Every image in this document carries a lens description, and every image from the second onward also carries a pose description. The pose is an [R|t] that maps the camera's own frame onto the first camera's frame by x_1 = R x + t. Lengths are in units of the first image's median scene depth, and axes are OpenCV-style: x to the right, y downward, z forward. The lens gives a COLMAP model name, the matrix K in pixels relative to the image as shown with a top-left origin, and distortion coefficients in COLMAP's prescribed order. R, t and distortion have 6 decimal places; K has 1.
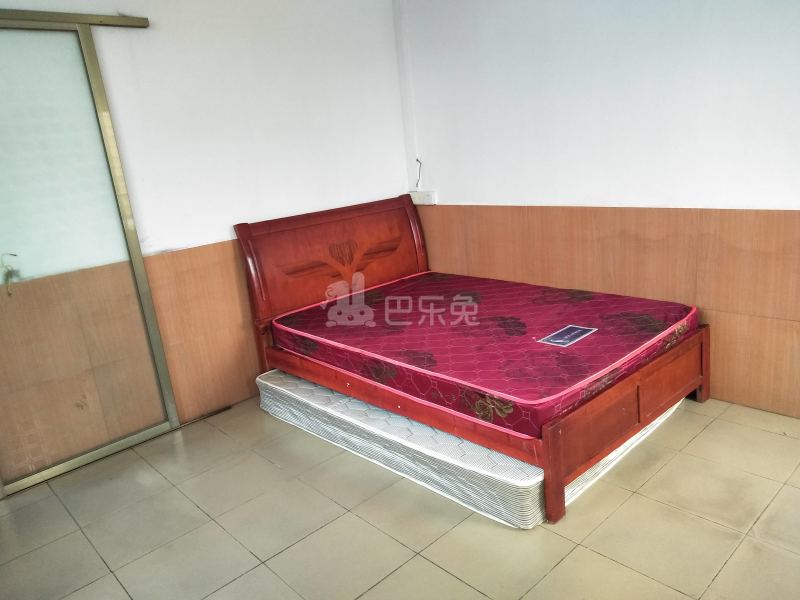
lens RADIAL K [[597.0, 0, 398.5], [0, 597.0, 289.6], [0, 0, 1]] dist [0.025433, -0.002811]
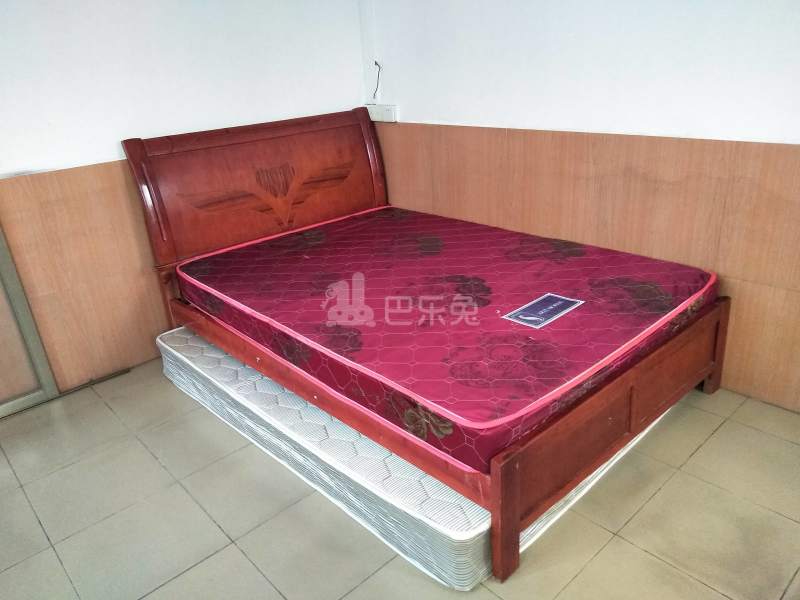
lens RADIAL K [[597.0, 0, 398.5], [0, 597.0, 289.6], [0, 0, 1]] dist [0.025433, -0.002811]
pose [[0.999448, 0.031135, 0.011556, 0.079982], [-0.032426, 0.990046, 0.136958, -0.039228], [-0.007177, -0.137258, 0.990509, 0.229446]]
